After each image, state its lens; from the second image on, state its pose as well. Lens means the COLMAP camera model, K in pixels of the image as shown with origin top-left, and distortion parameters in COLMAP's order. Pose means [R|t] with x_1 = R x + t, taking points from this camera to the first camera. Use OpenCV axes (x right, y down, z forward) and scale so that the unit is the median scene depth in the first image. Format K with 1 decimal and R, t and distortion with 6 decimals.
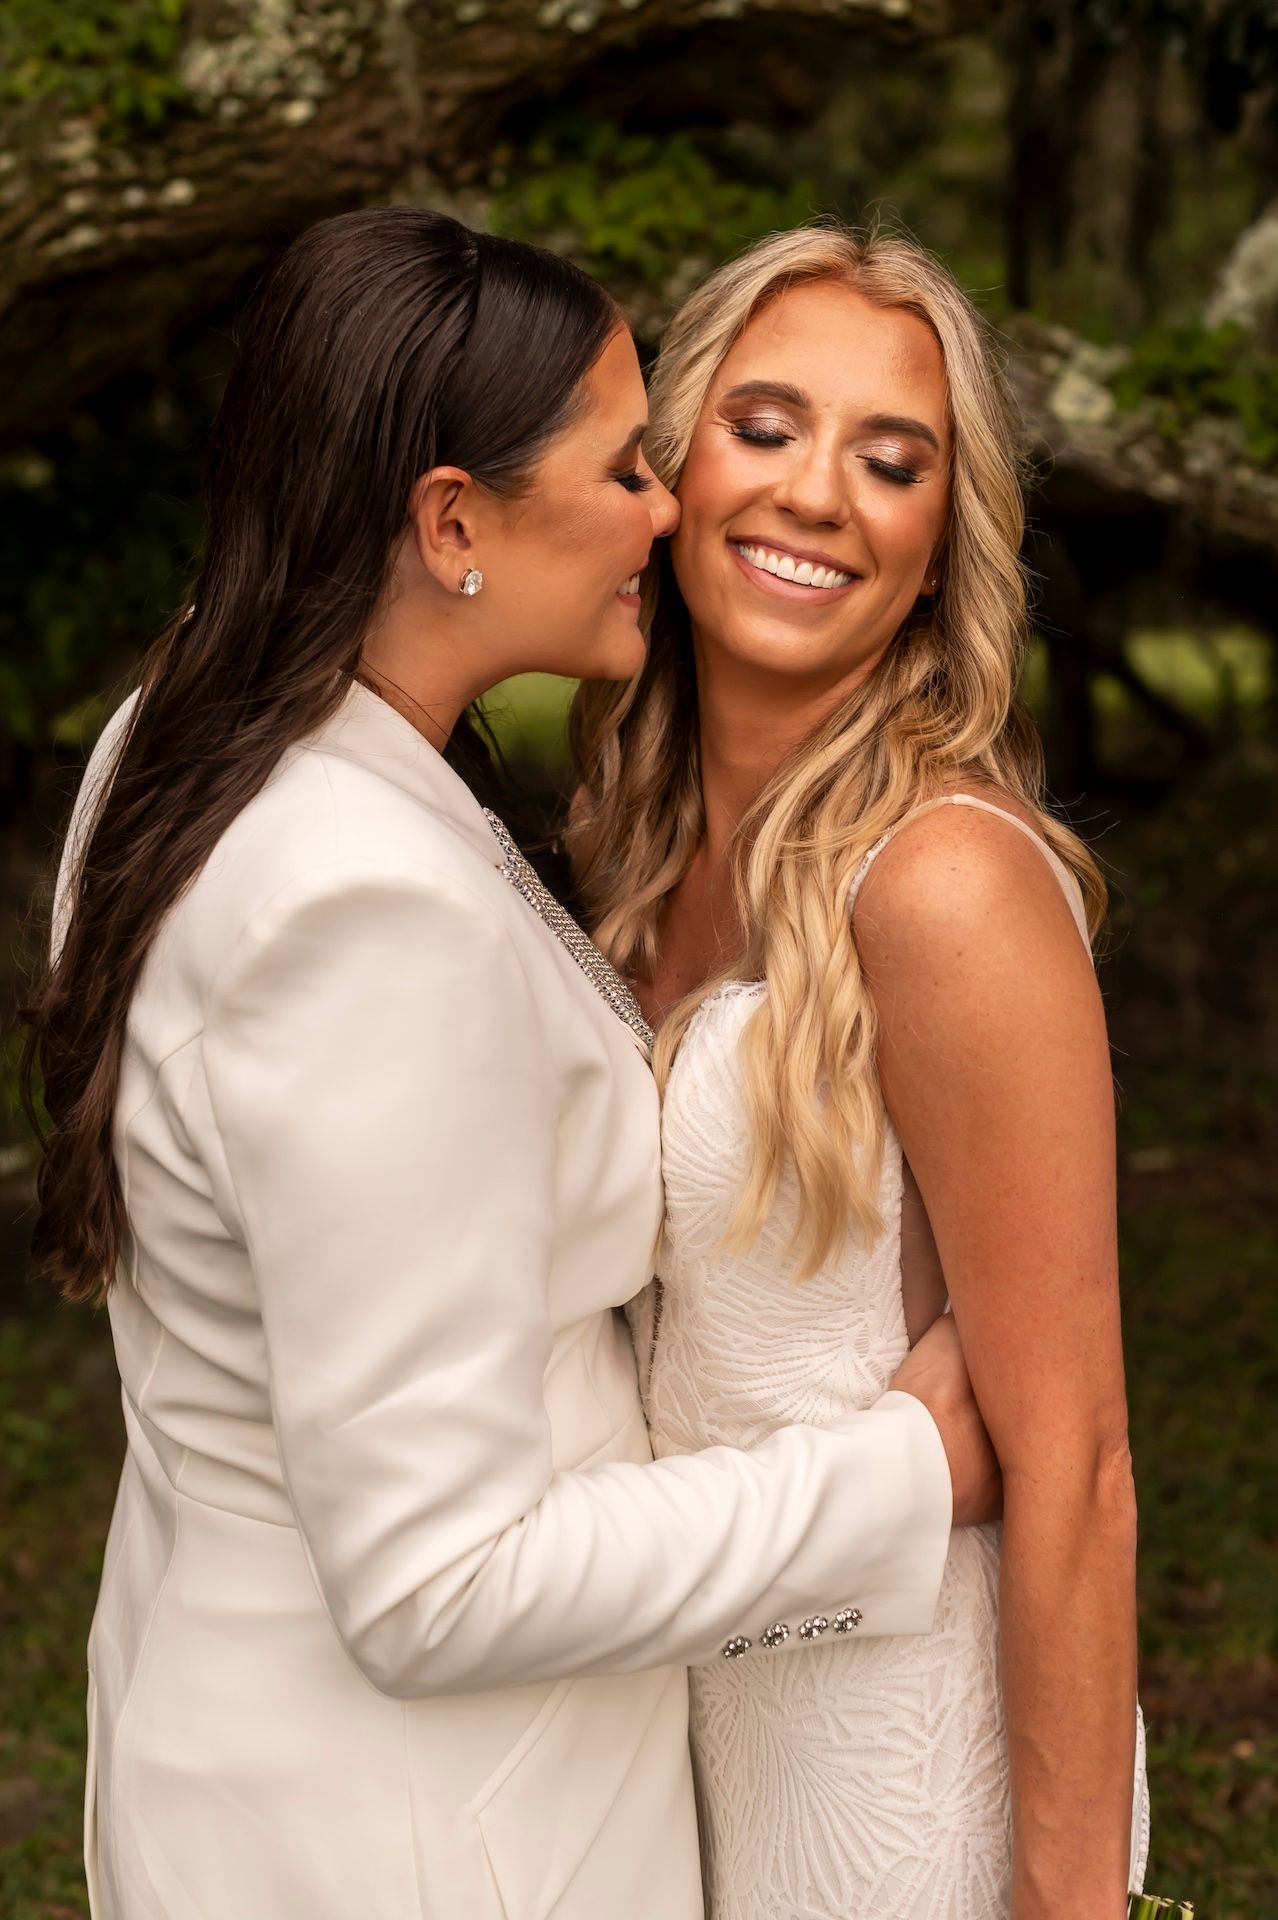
lens RADIAL K [[3015.9, 0, 654.9], [0, 3015.9, 970.9], [0, 0, 1]] dist [0.016023, 0.000000]
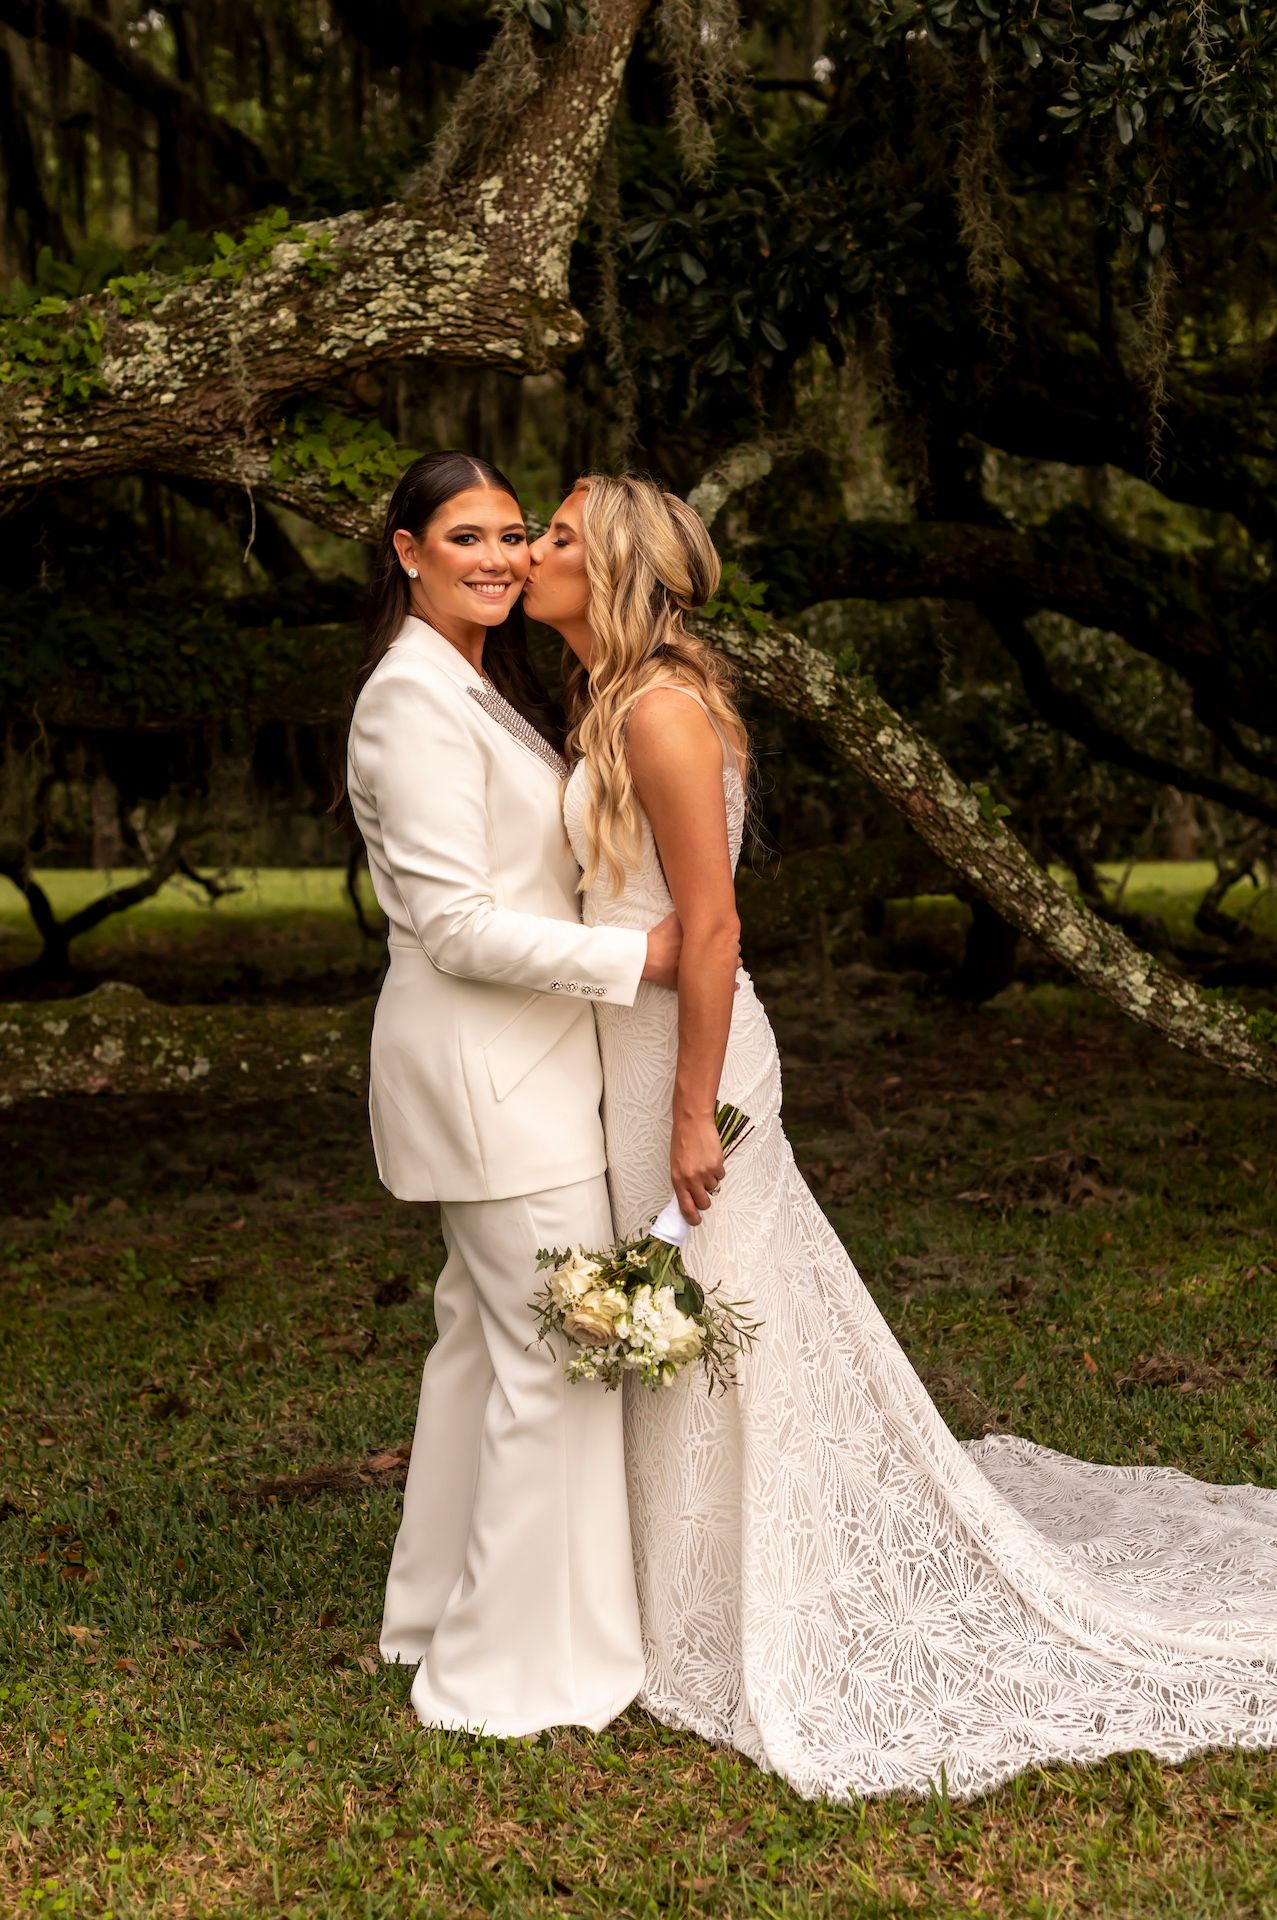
lens RADIAL K [[3015.9, 0, 655.4], [0, 3015.9, 1003.9], [0, 0, 1]] dist [0.016023, 0.000000]
pose [[0.960860, -0.012621, 0.276748, -0.325730], [0.034459, 0.996649, -0.074189, 0.187753], [-0.274884, 0.080822, 0.958074, -0.664721]]
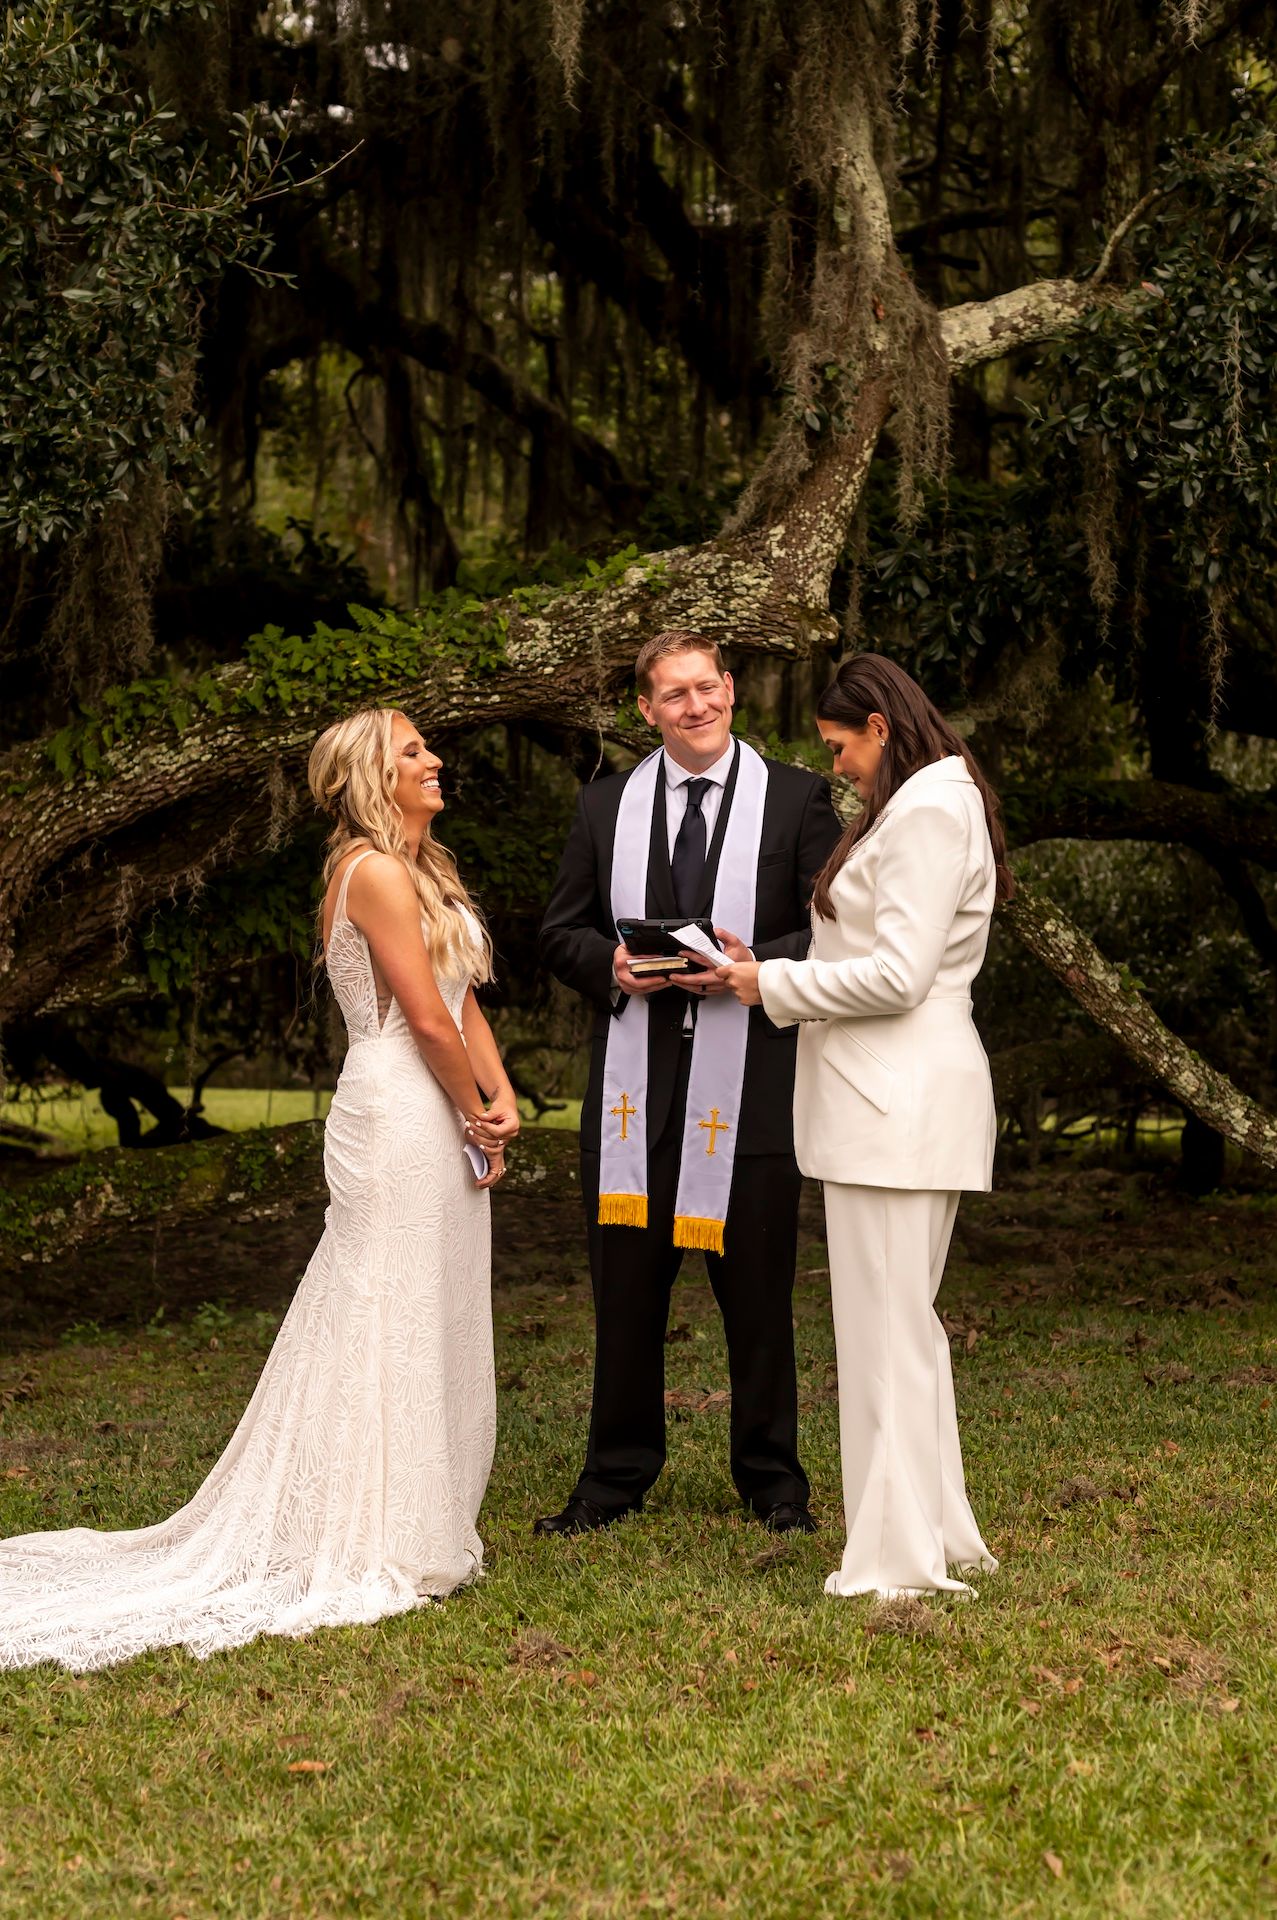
lens RADIAL K [[3248.8, 0, 646.7], [0, 3248.8, 1047.7], [0, 0, 1]] dist [0.019114, 0.000000]
pose [[0.984307, 0.047364, 0.169991, -0.472156], [-0.021007, 0.987907, -0.153619, 0.422336], [-0.175211, 0.147637, 0.973398, -1.538349]]
